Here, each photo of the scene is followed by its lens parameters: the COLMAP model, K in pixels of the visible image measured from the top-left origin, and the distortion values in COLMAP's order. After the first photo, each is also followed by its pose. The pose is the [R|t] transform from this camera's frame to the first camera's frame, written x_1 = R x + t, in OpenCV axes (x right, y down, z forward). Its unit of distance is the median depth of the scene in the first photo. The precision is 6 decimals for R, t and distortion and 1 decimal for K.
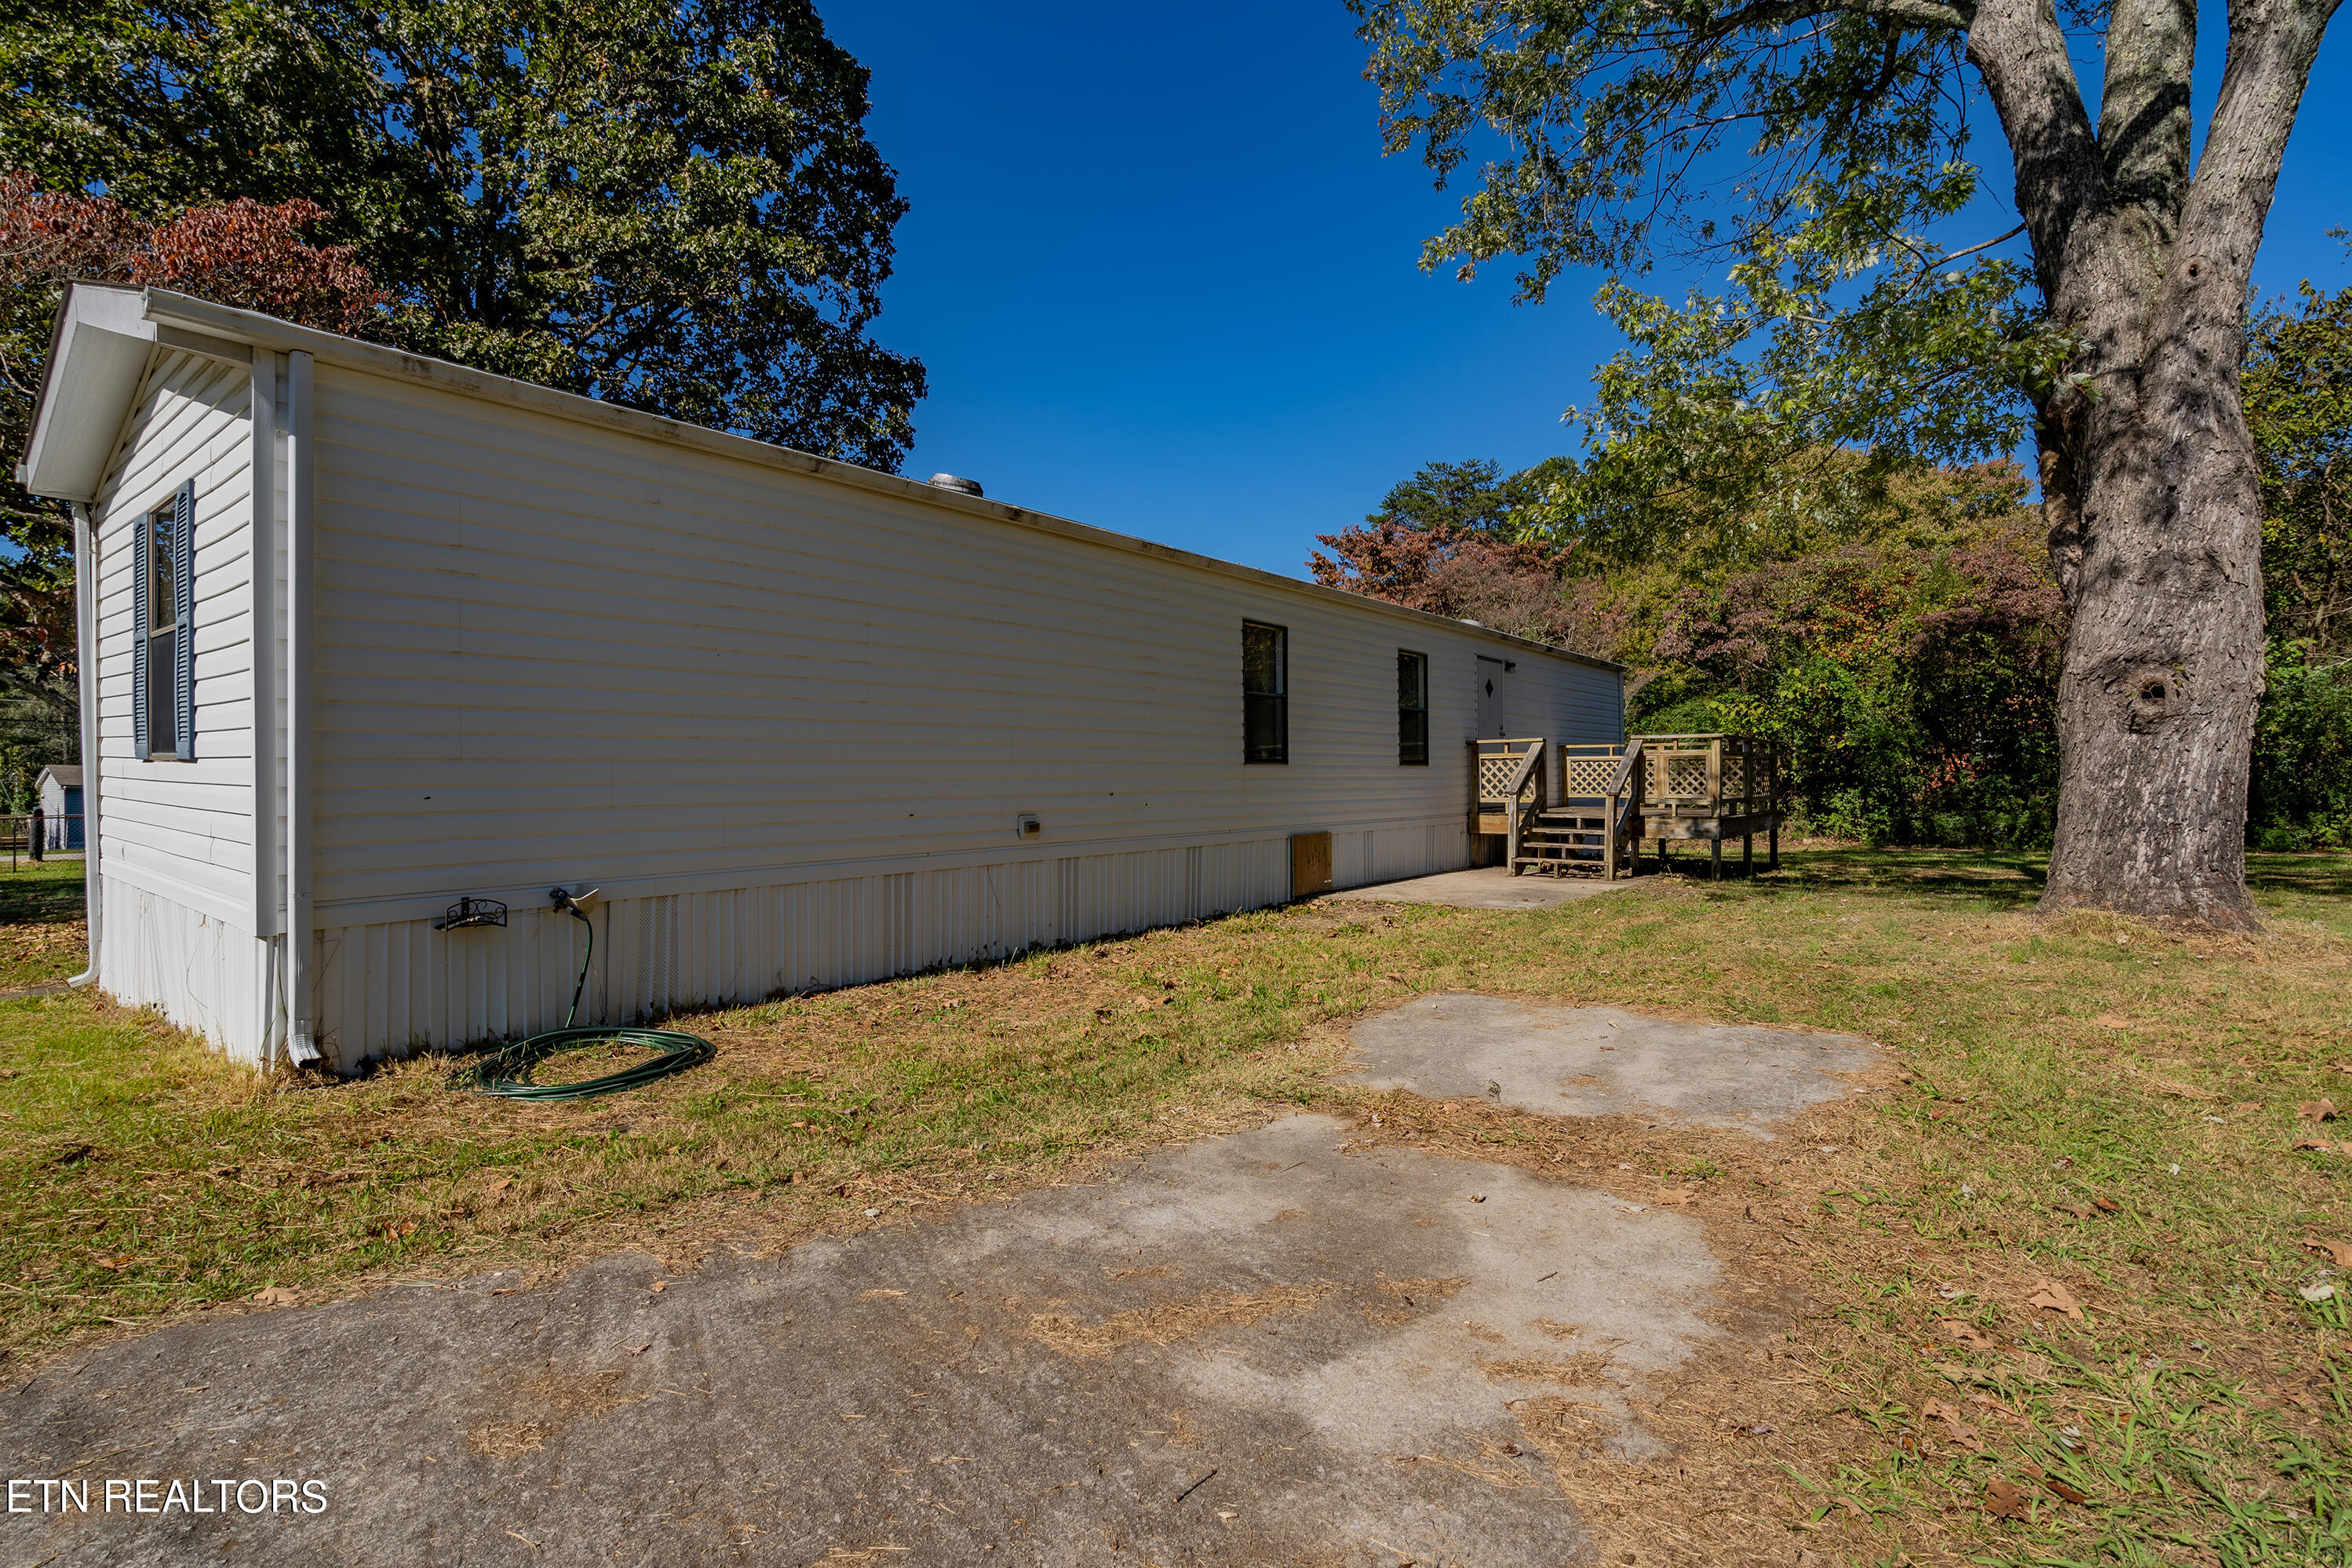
lens RADIAL K [[1085.8, 0, 1218.2], [0, 1085.8, 775.4], [0, 0, 1]] dist [0.000529, 0.000171]
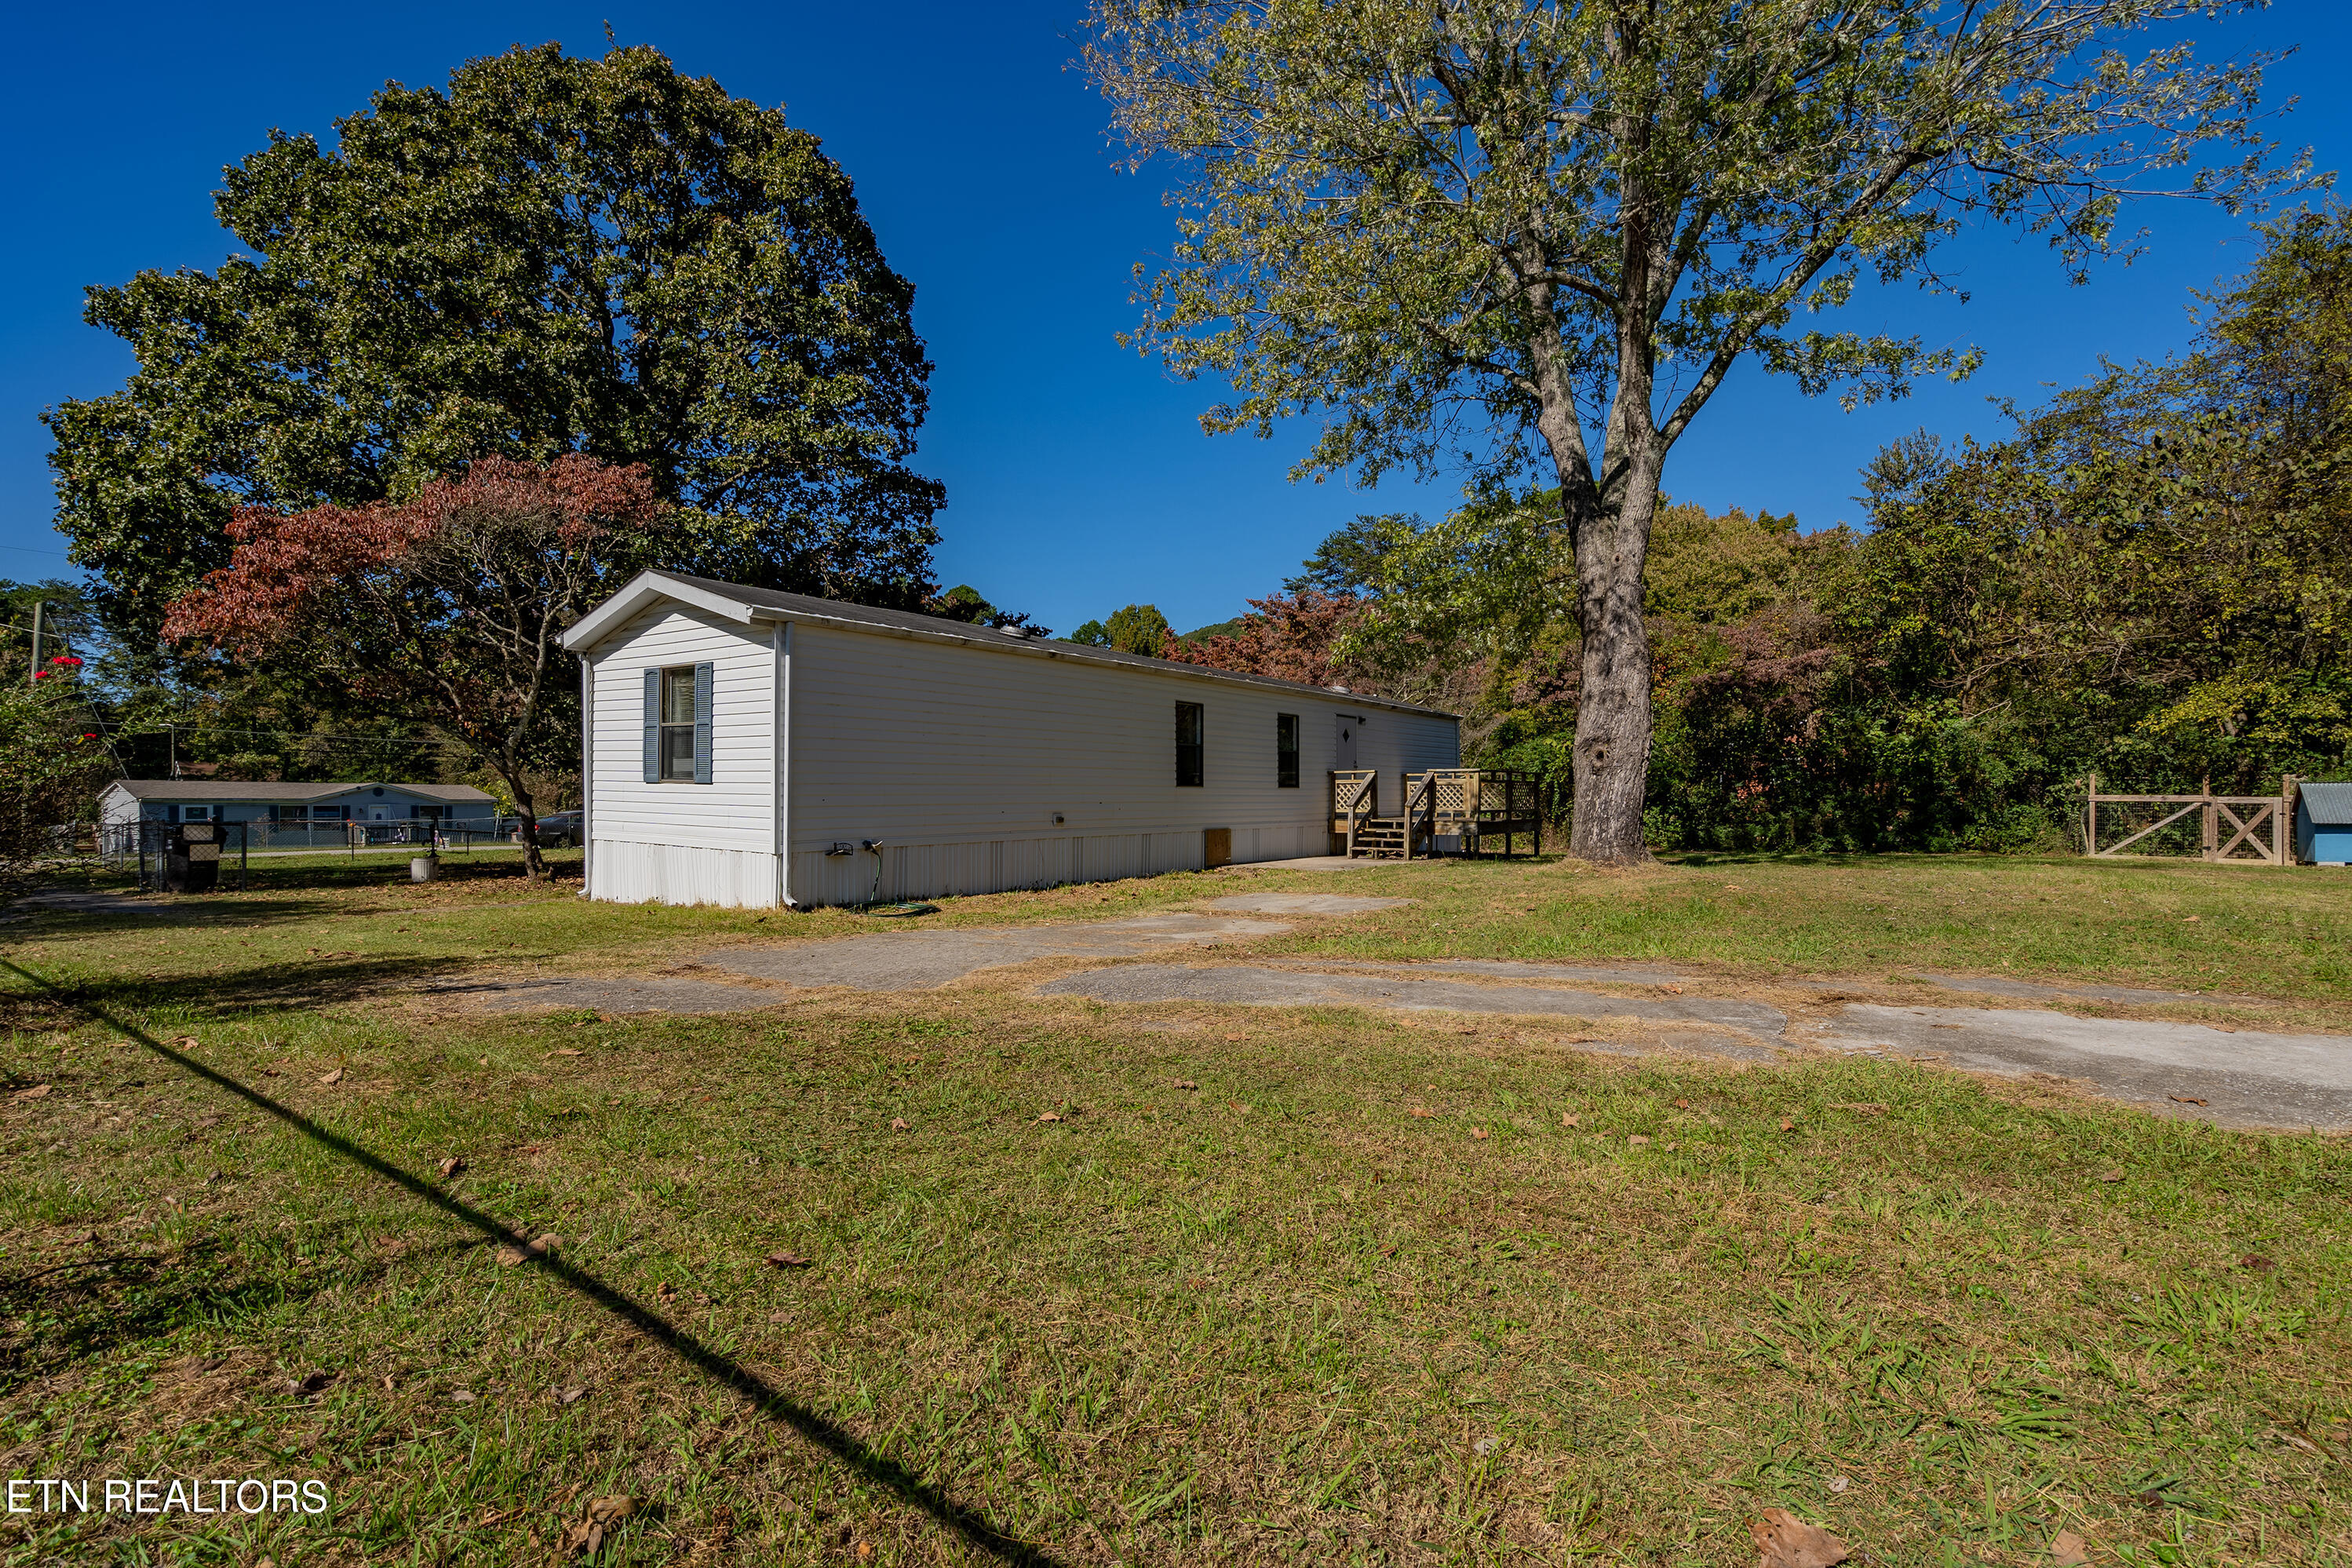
lens RADIAL K [[1108.3, 0, 1233.0], [0, 1108.3, 782.4], [0, 0, 1]] dist [-0.001145, 0.000000]
pose [[0.998406, 0.005471, 0.056170, 0.012193], [-0.004799, 0.999915, -0.012097, 0.002662], [-0.056232, 0.011808, 0.998348, -0.576563]]
